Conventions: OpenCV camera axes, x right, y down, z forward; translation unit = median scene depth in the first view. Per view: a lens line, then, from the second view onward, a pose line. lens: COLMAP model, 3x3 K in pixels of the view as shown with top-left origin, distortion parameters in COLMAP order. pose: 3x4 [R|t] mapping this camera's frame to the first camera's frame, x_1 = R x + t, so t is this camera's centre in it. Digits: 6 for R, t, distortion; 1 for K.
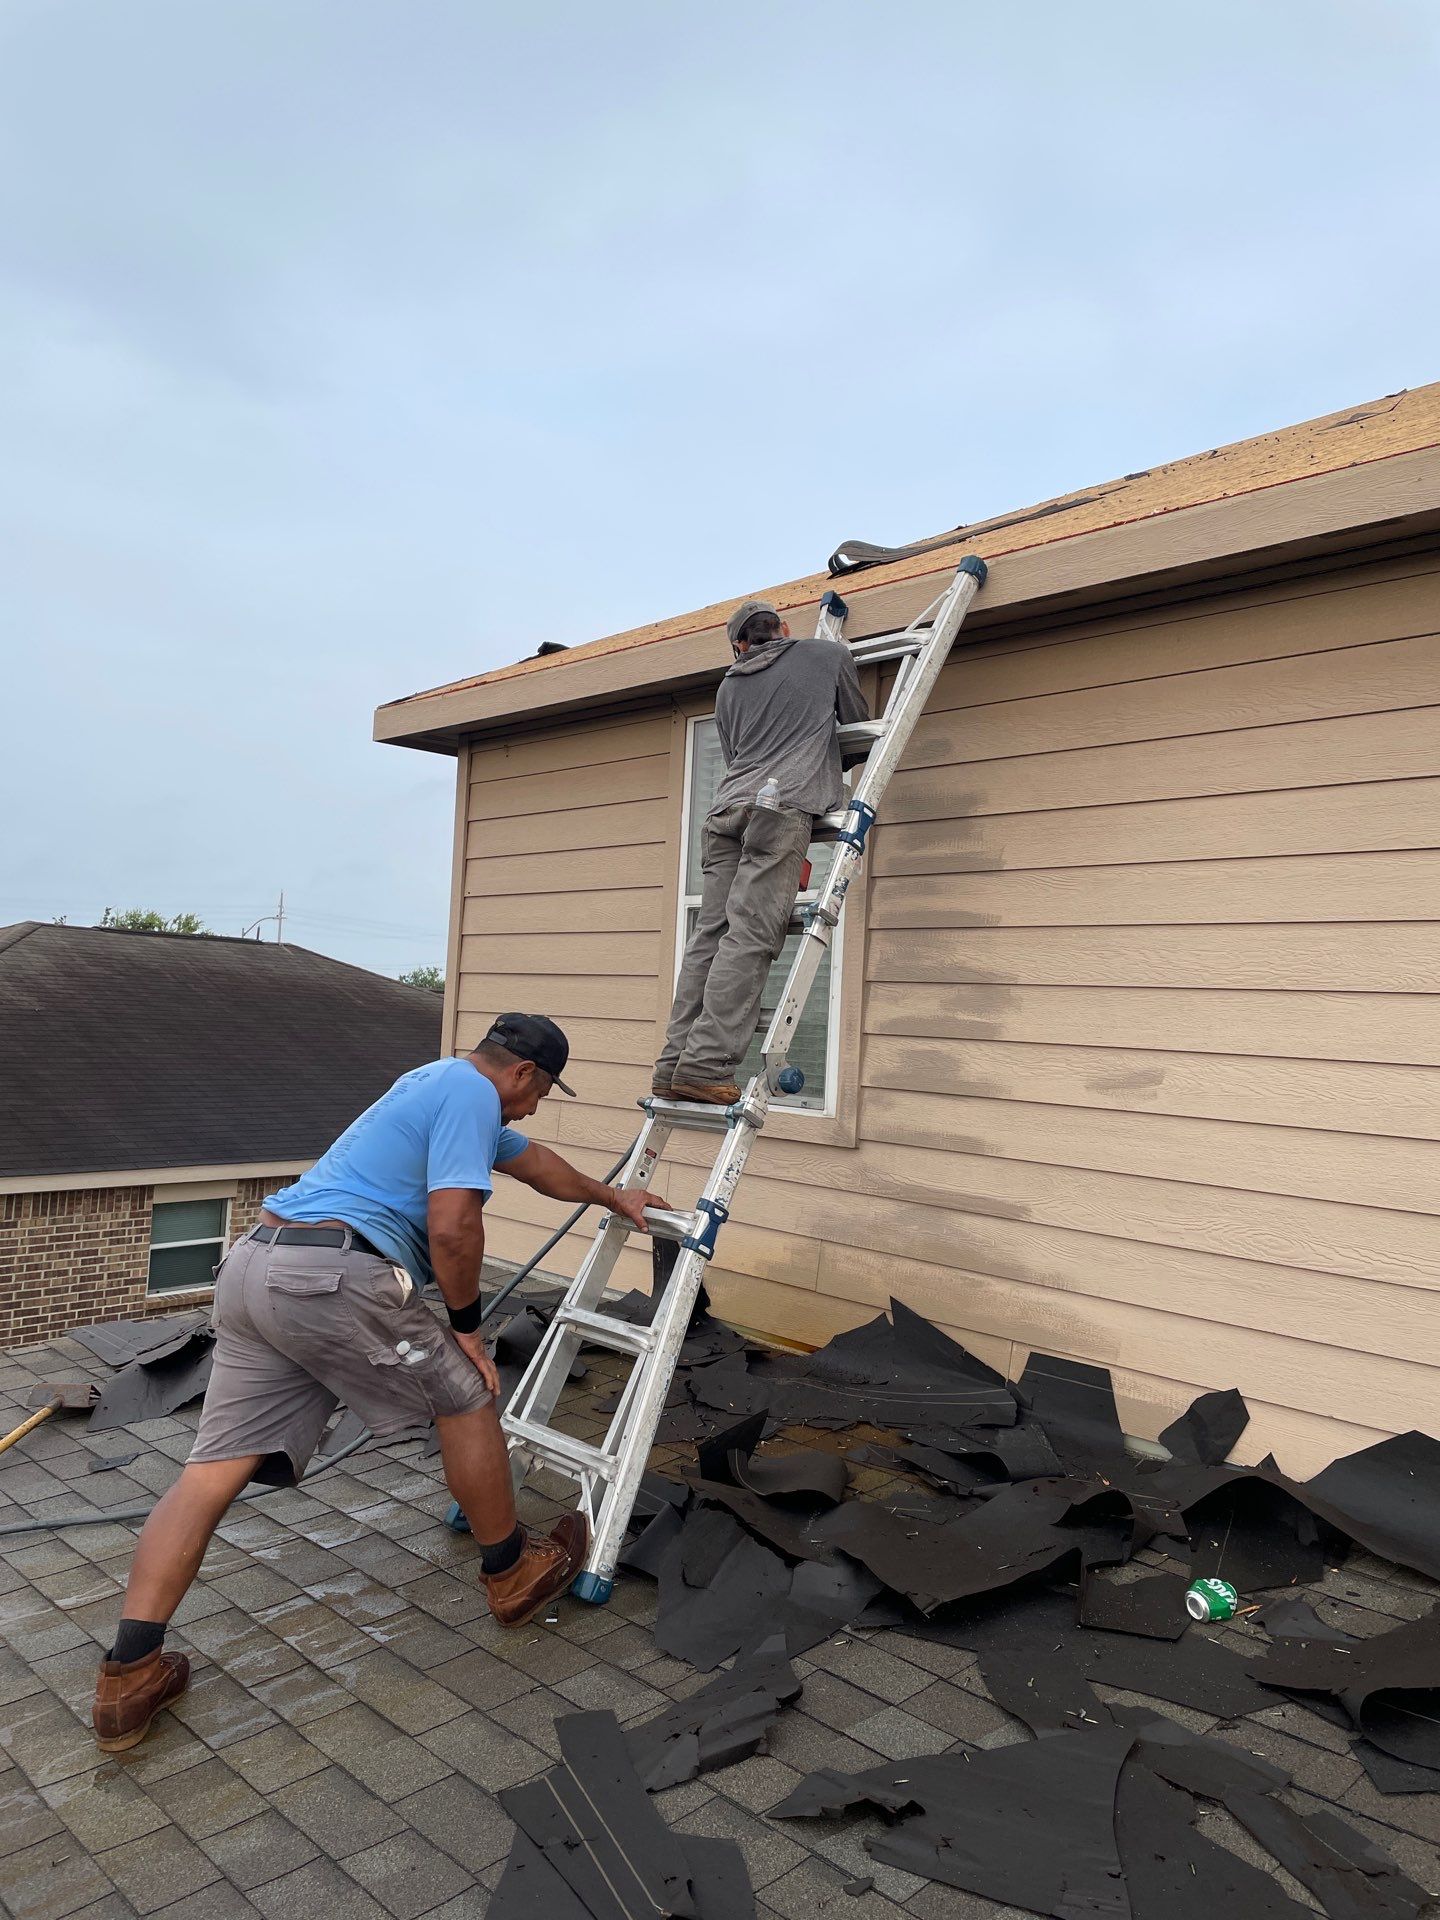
lens RADIAL K [[1406.5, 0, 720.0], [0, 1406.5, 960.0], [0, 0, 1]] dist [0.064467, -0.001579]
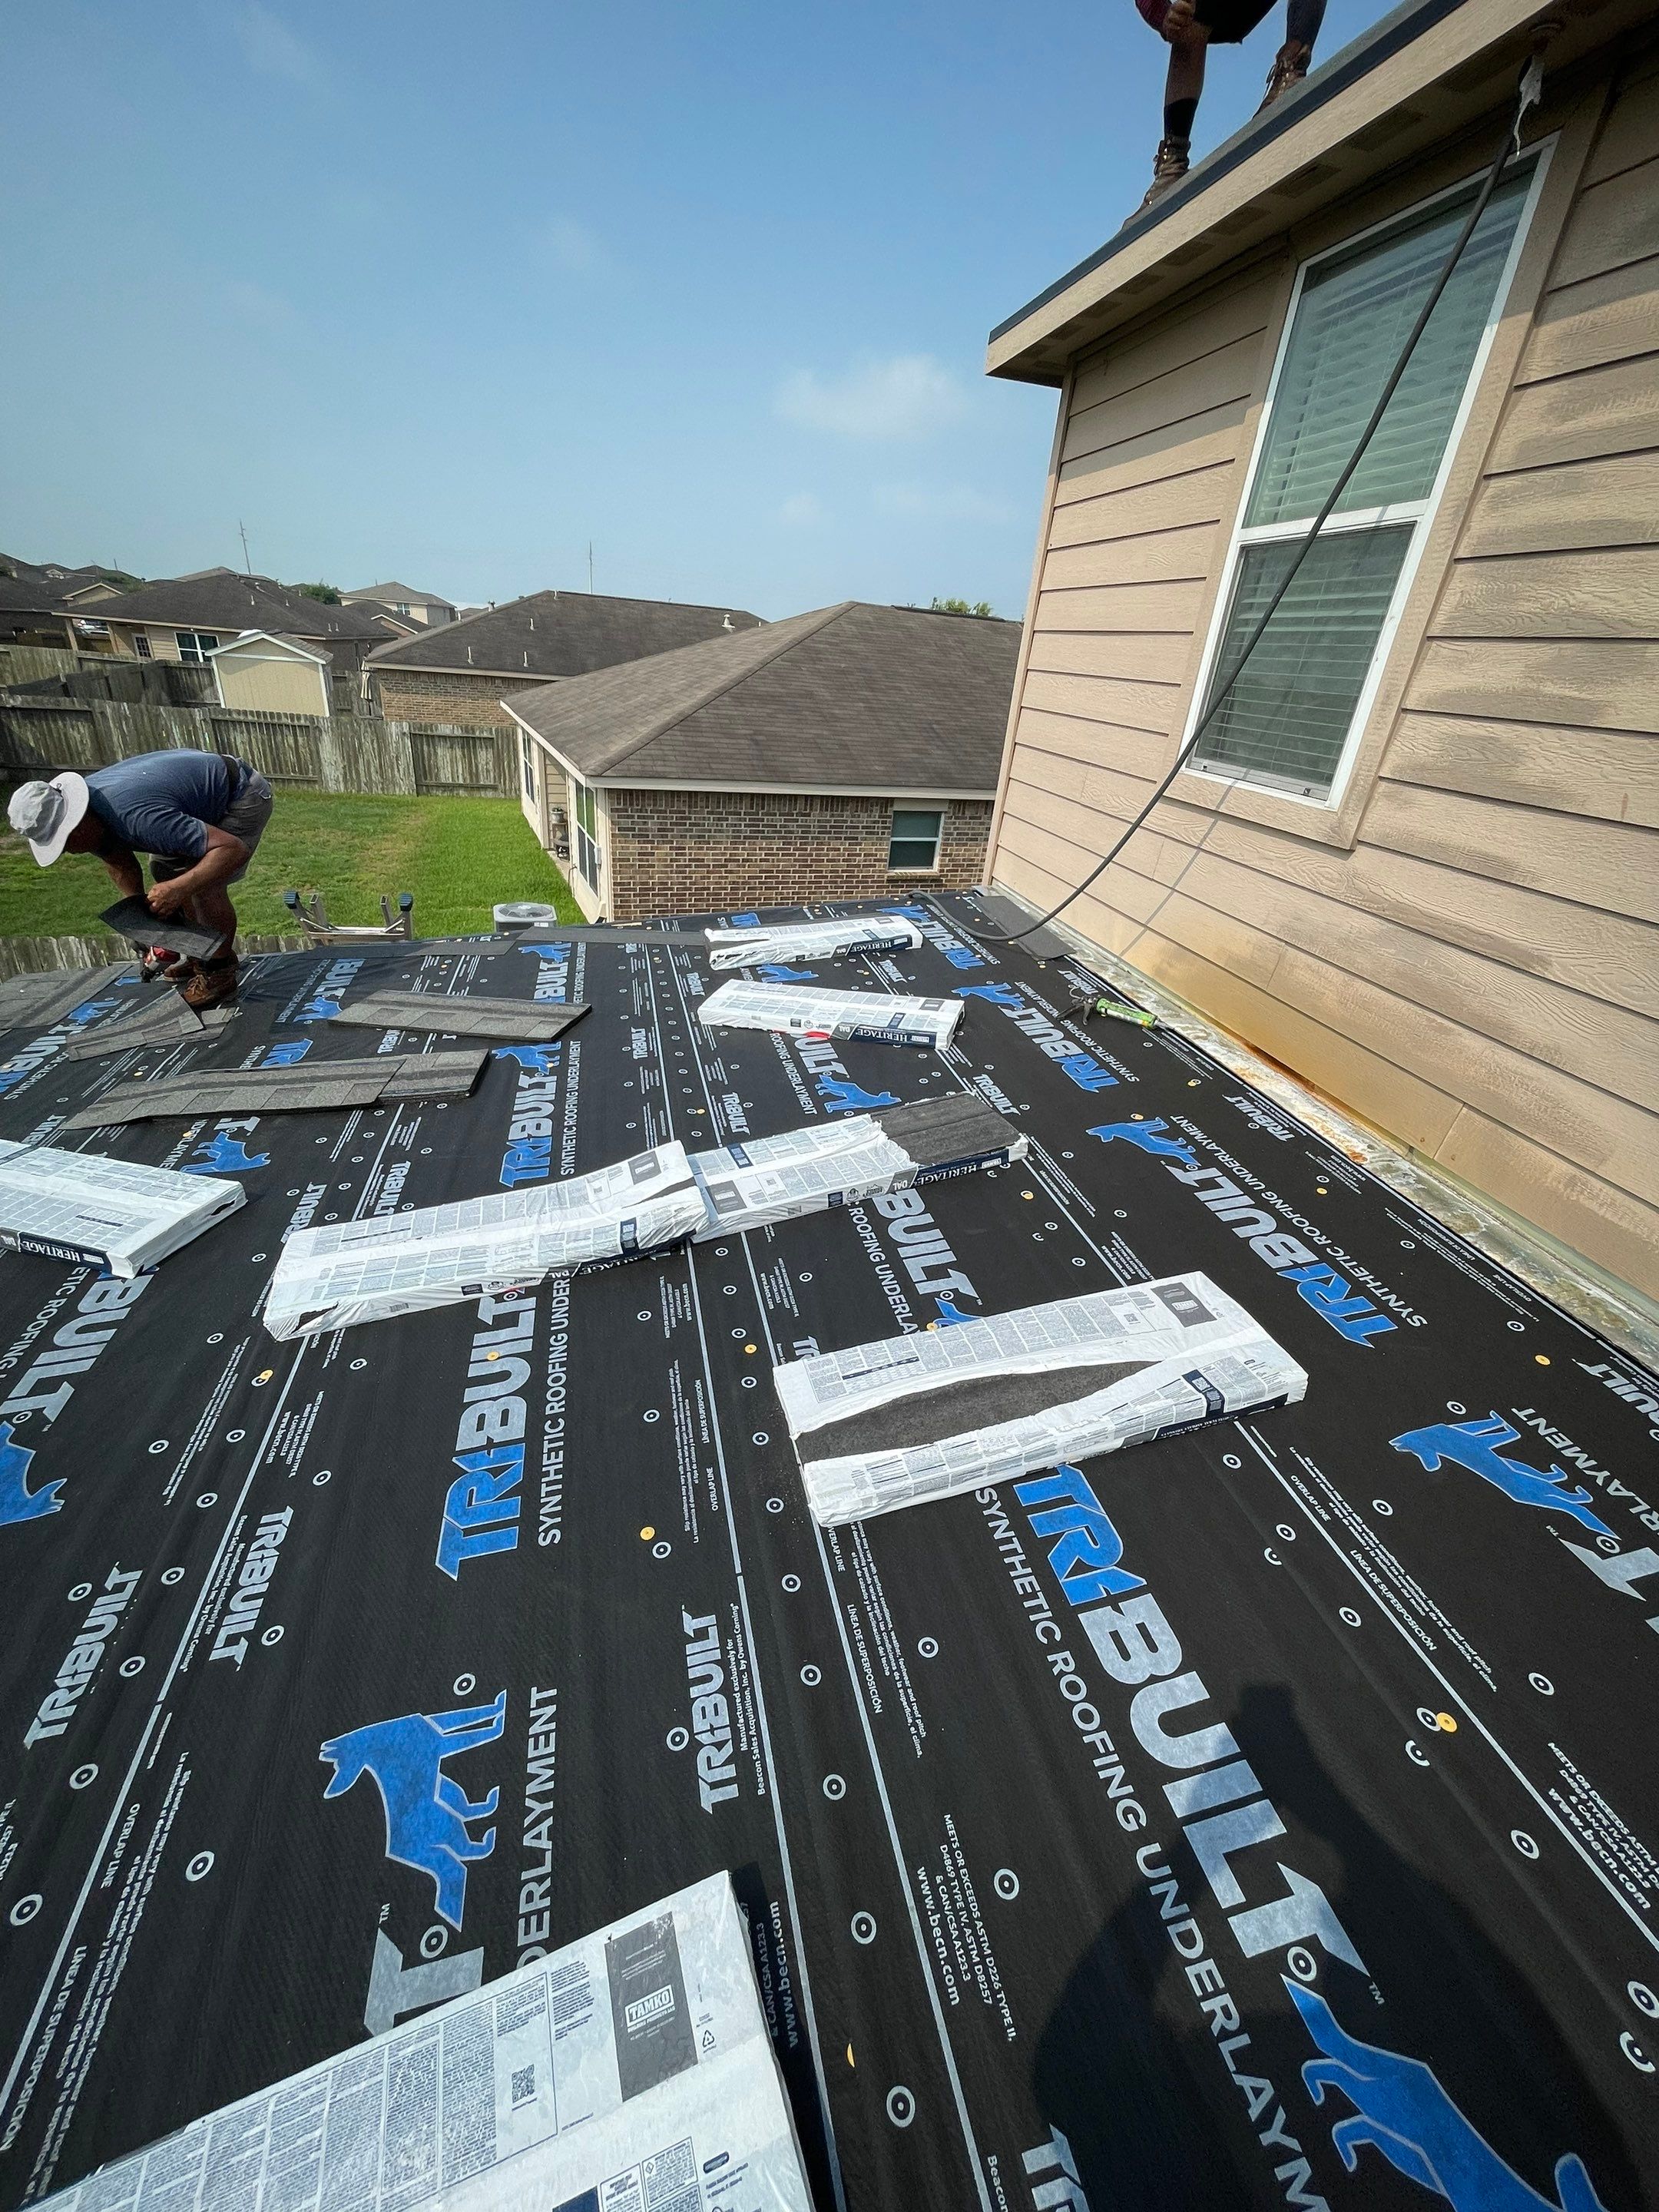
lens RADIAL K [[873.9, 0, 829.5], [0, 873.9, 1106.0], [0, 0, 1]] dist [-0.005840, -0.000180]
pose [[0.863042, 0.249578, -0.439169, 0.097618], [-0.013169, 0.880235, 0.474356, 0.020704], [0.504960, -0.403606, 0.762966, 0.365450]]
